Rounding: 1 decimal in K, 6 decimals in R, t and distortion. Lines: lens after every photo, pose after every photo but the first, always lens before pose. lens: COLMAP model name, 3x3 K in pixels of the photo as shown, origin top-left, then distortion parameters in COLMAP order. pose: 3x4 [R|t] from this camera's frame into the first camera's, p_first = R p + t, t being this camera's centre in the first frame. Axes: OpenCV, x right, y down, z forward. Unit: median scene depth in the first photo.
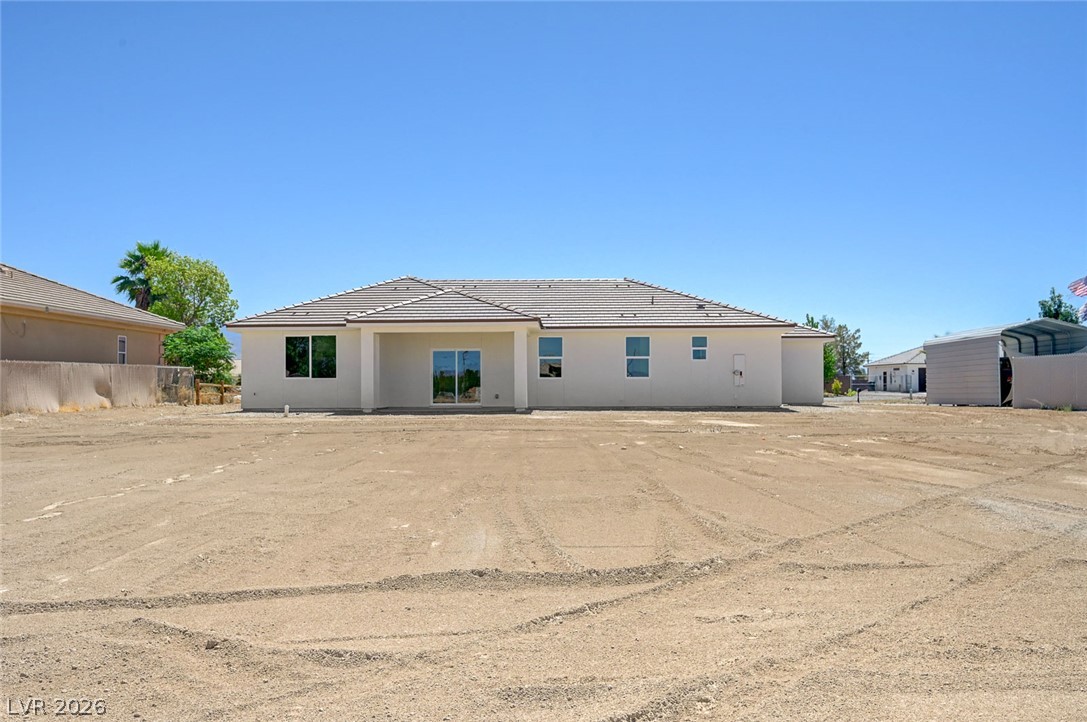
lens RADIAL K [[942.4, 0, 542.3], [0, 942.4, 361.1], [0, 0, 1]] dist [0.008248, 0.006497]
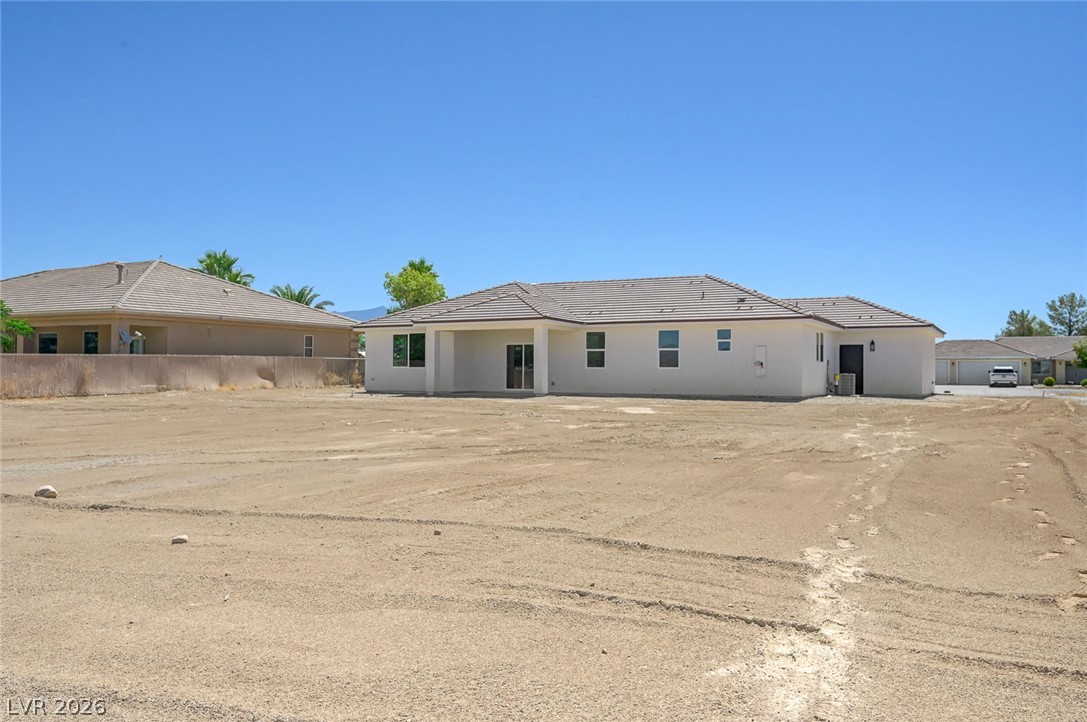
lens RADIAL K [[899.5, 0, 543.4], [0, 899.5, 365.3], [0, 0, 1]] dist [0.007604, 0.001937]
pose [[0.891233, 0.002396, -0.453539, 0.444203], [0.004151, 0.999901, 0.013439, 0.000044], [0.453526, -0.013860, 0.891135, 0.007774]]
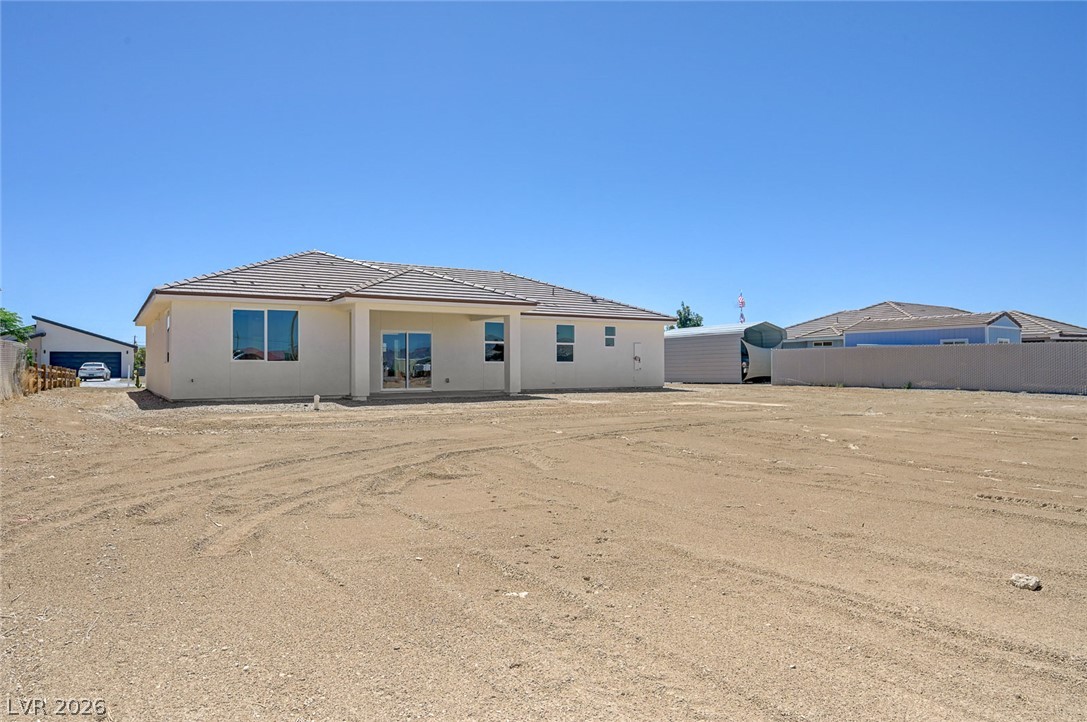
lens RADIAL K [[697.1, 0, 544.6], [0, 697.1, 360.0], [0, 0, 1]] dist [0.000083, 0.000248]
pose [[0.837114, 0.007087, 0.546983, -0.363030], [-0.016290, 0.999796, 0.011977, 0.005725], [-0.546786, -0.018937, 0.837058, 0.334723]]
